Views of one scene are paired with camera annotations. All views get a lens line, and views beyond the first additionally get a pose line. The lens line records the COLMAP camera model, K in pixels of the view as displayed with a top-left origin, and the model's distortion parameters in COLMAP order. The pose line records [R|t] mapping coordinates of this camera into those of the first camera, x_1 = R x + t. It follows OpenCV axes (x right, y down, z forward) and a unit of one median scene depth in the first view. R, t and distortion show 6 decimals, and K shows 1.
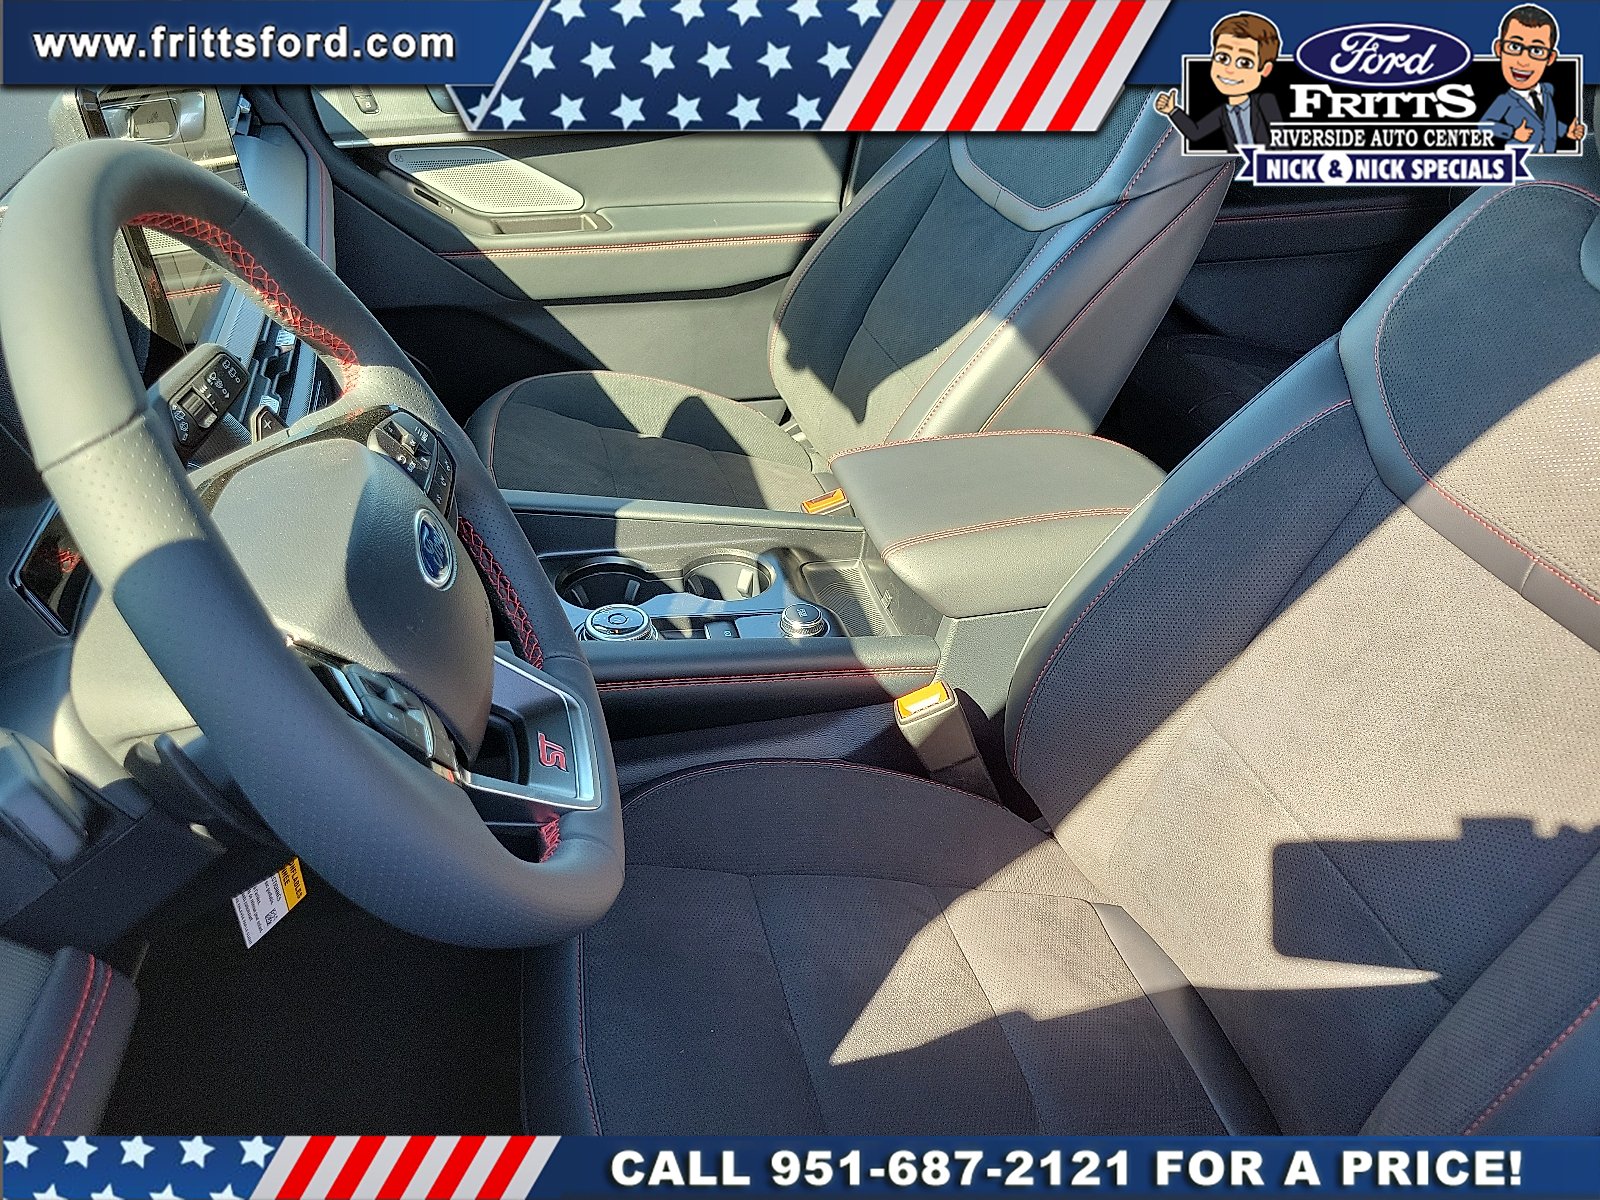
lens RADIAL K [[1244.7, 0, 800.0], [0, 1244.7, 600.0], [0, 0, 1]] dist [-0.005454, -0.001033]
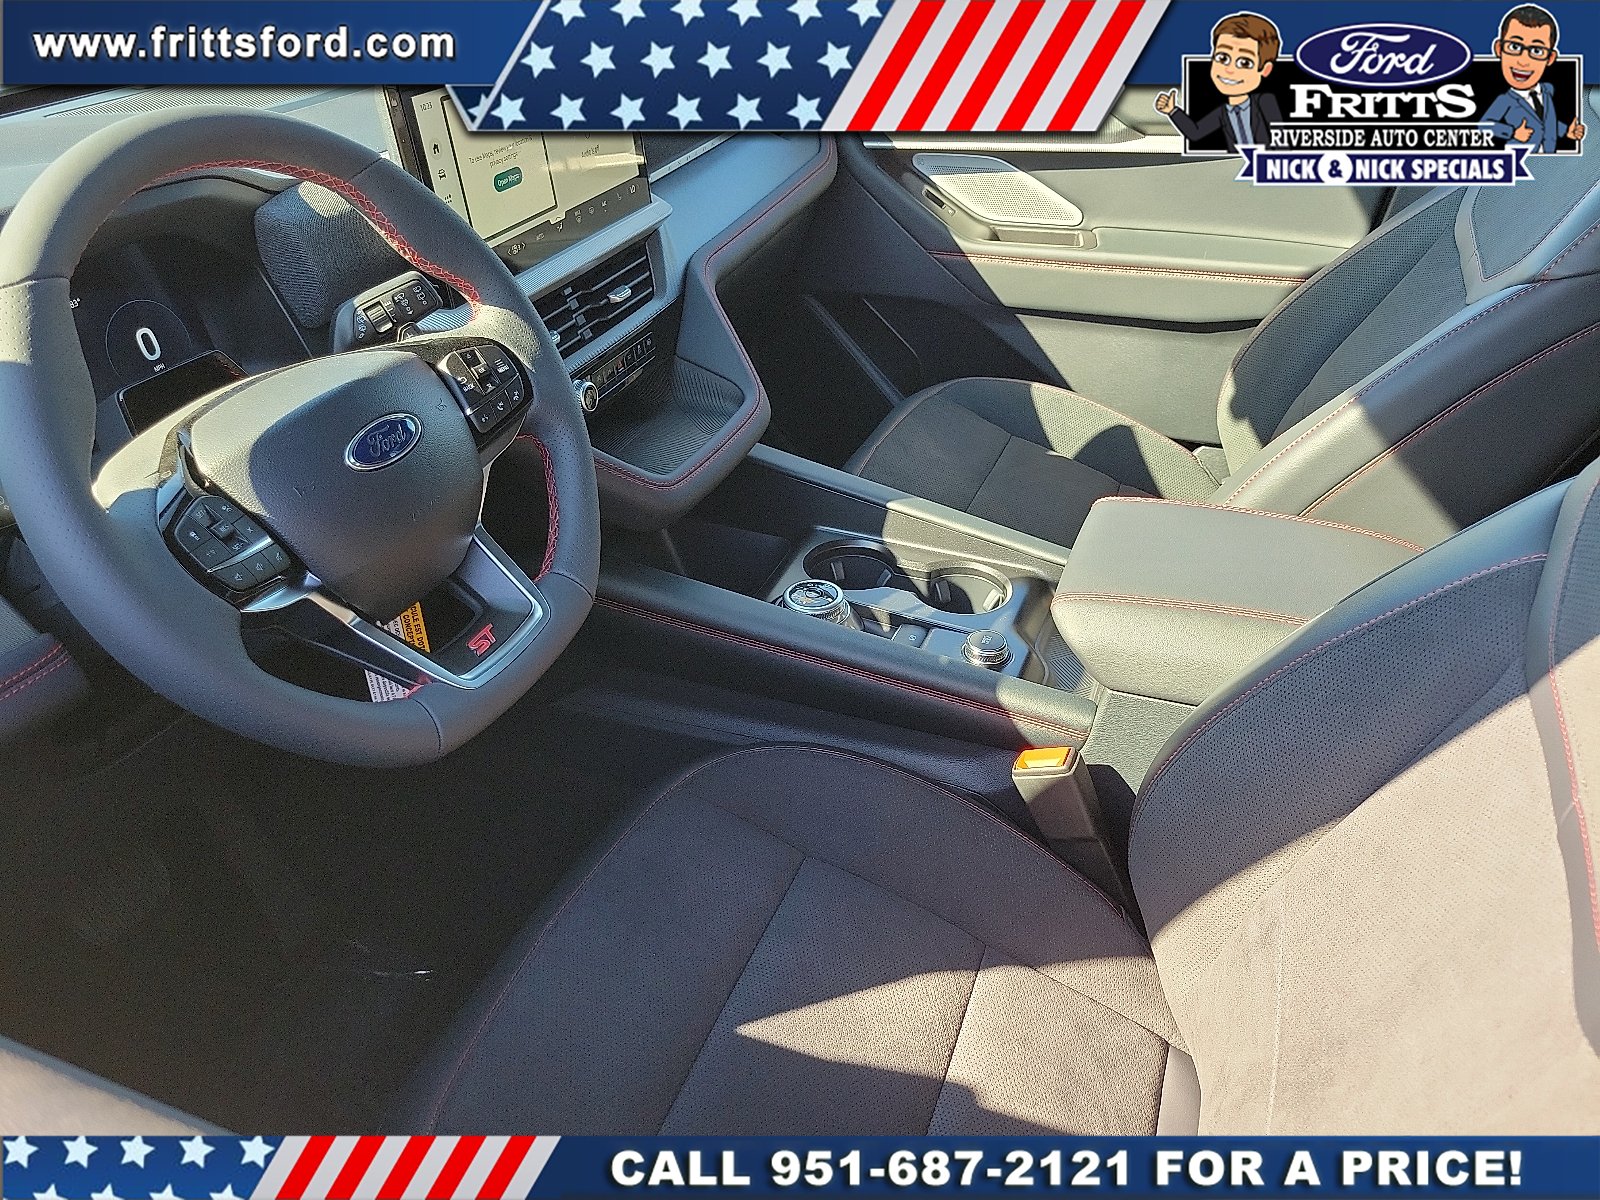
lens RADIAL K [[1244.7, 0, 800.0], [0, 1244.7, 600.0], [0, 0, 1]] dist [-0.005454, -0.001033]
pose [[0.796925, 0.266410, -0.542159, 0.282333], [-0.273356, 0.959390, 0.069623, -0.033203], [0.538690, 0.092718, 0.837387, 0.065349]]
